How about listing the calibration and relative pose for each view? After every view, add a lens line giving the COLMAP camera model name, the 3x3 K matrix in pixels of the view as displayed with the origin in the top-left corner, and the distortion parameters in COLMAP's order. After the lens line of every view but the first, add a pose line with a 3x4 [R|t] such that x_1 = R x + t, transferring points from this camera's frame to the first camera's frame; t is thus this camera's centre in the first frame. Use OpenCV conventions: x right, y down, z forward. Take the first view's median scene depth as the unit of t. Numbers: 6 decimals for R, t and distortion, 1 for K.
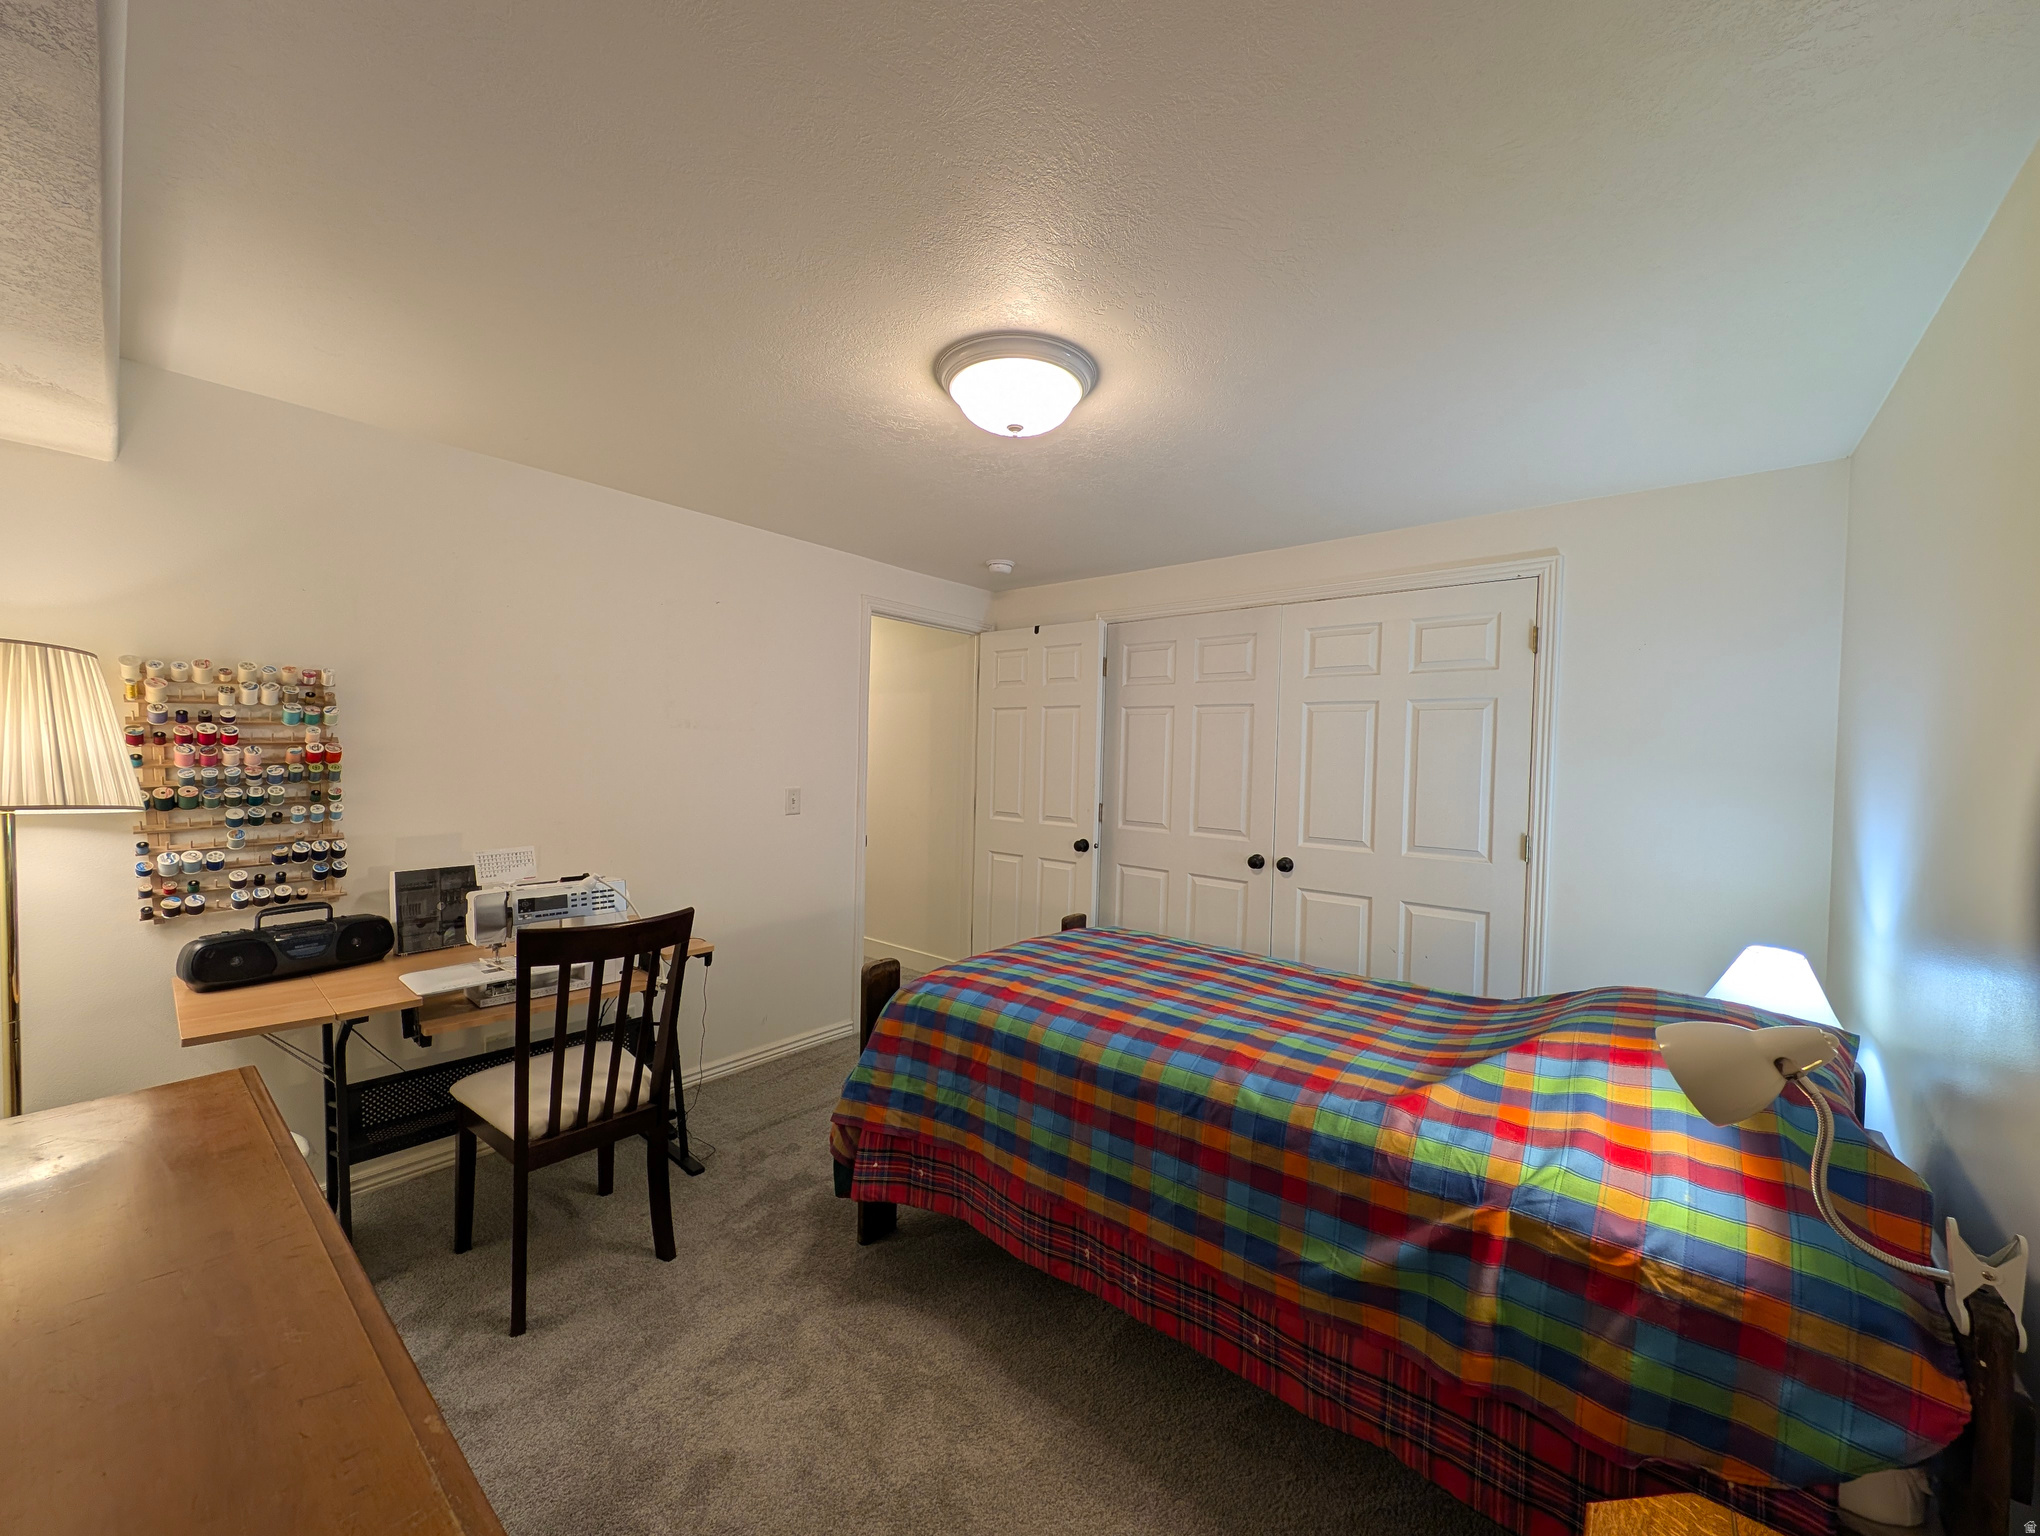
lens RADIAL K [[770.9, 0, 1021.8], [0, 770.9, 768.2], [0, 0, 1]] dist [-0.001398, -0.000205]
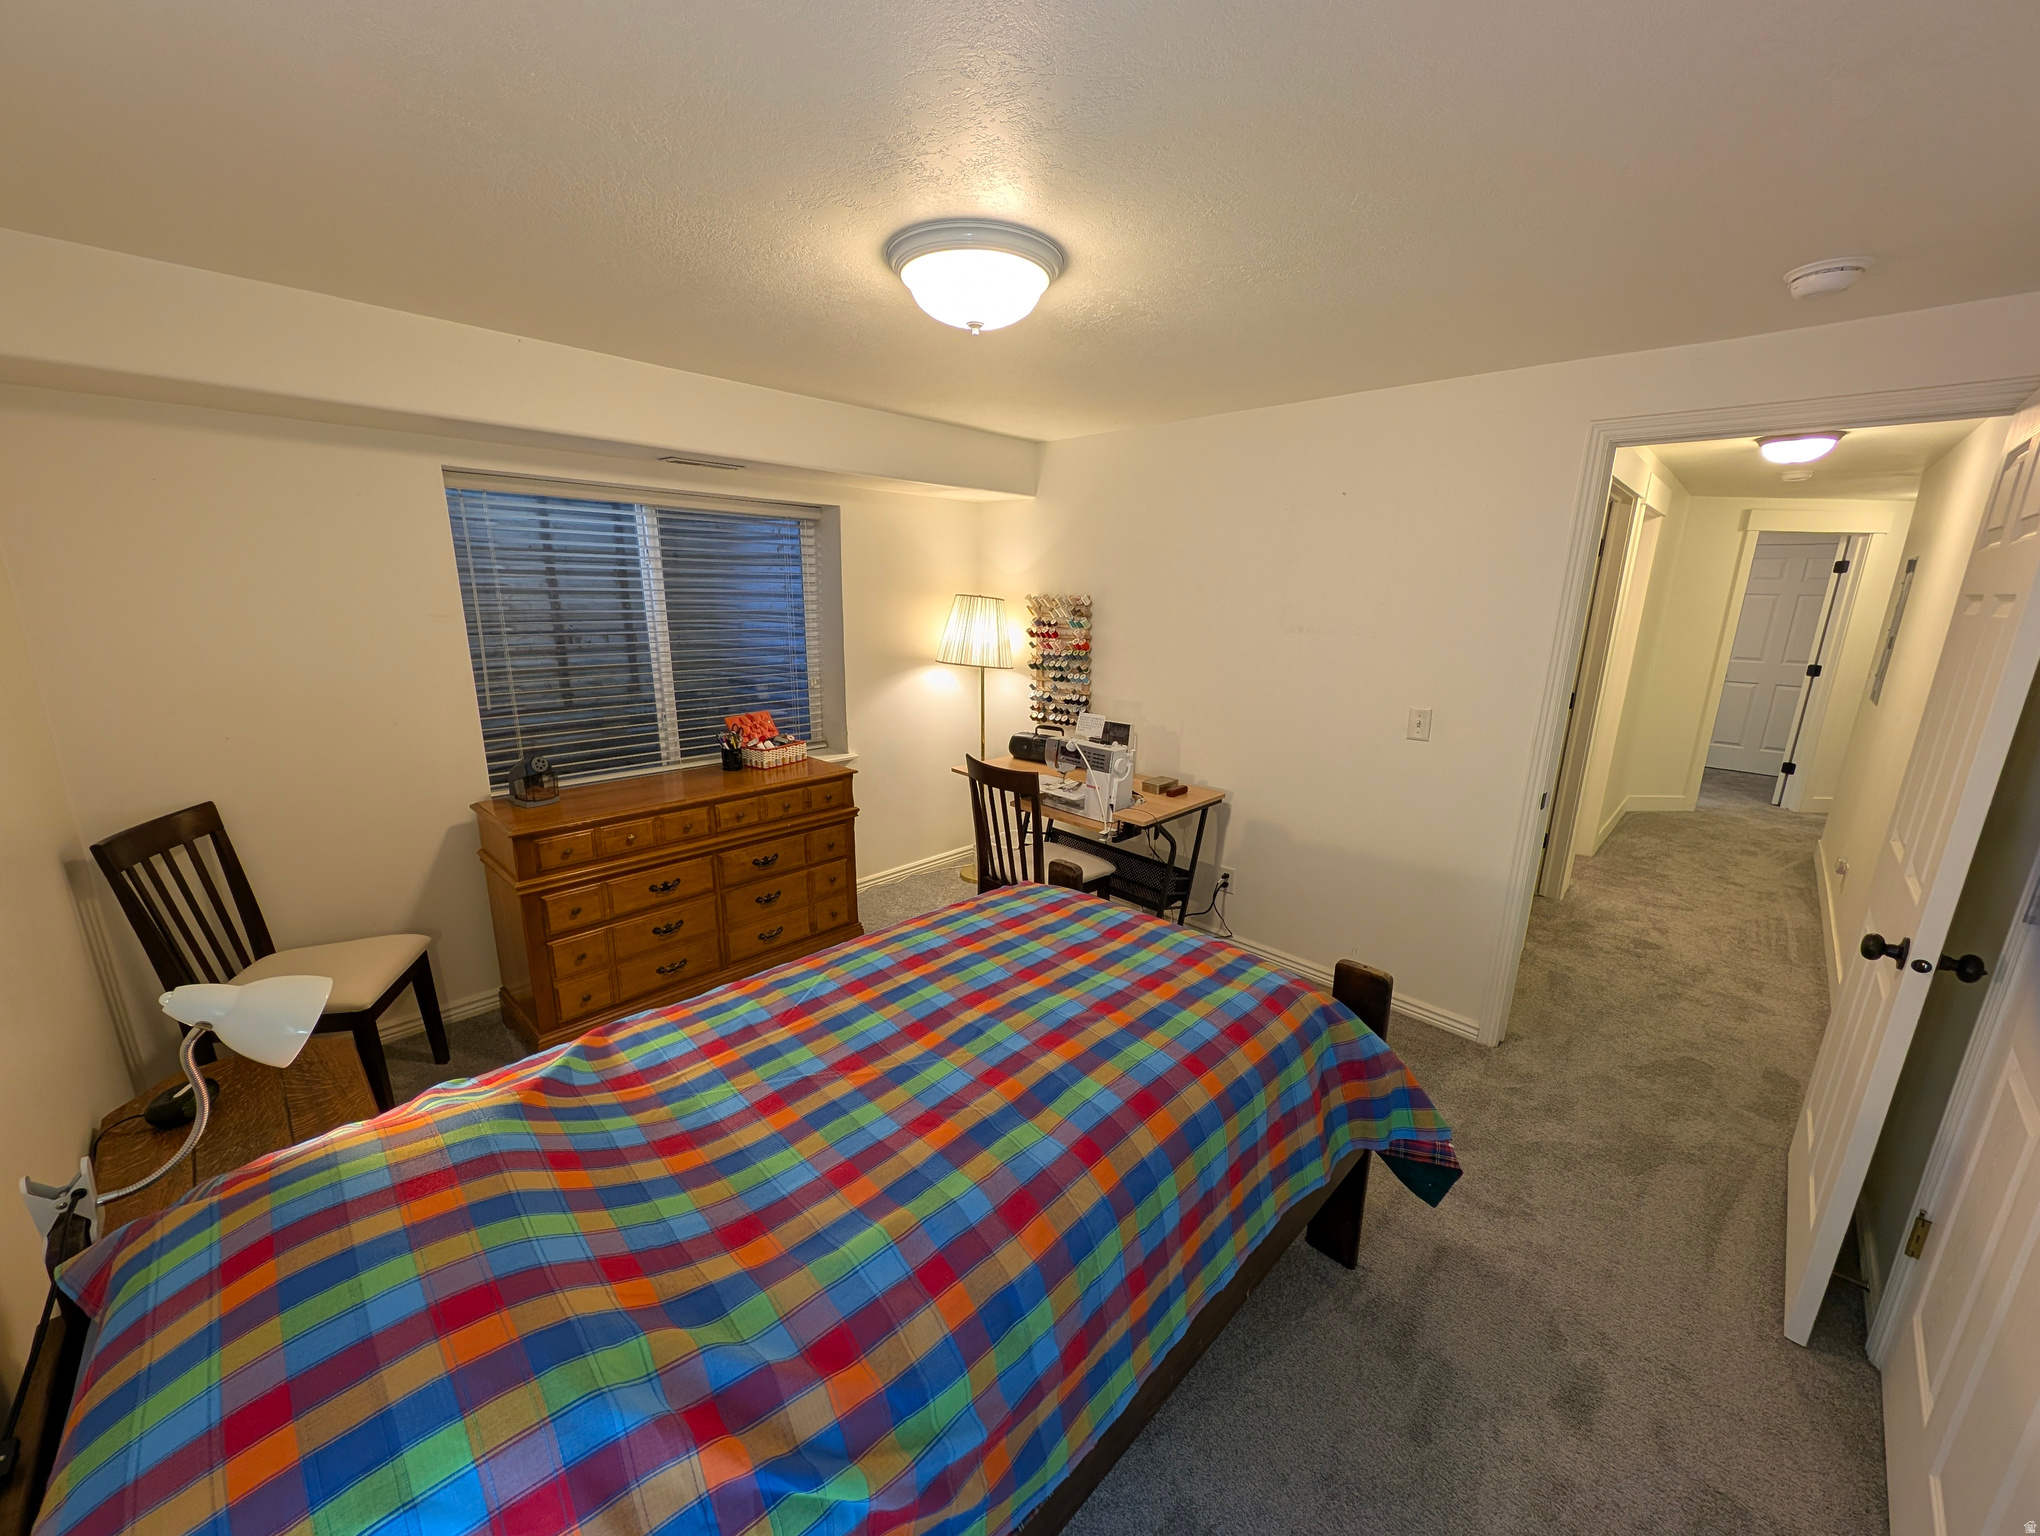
lens RADIAL K [[770.9, 0, 1019.0], [0, 770.9, 776.6], [0, 0, 1]] dist [-0.001398, -0.000205]
pose [[-0.073403, 0.217514, -0.973293, 0.879365], [-0.039867, 0.974506, 0.220791, -0.108927], [0.996505, 0.055009, -0.062860, 1.003812]]
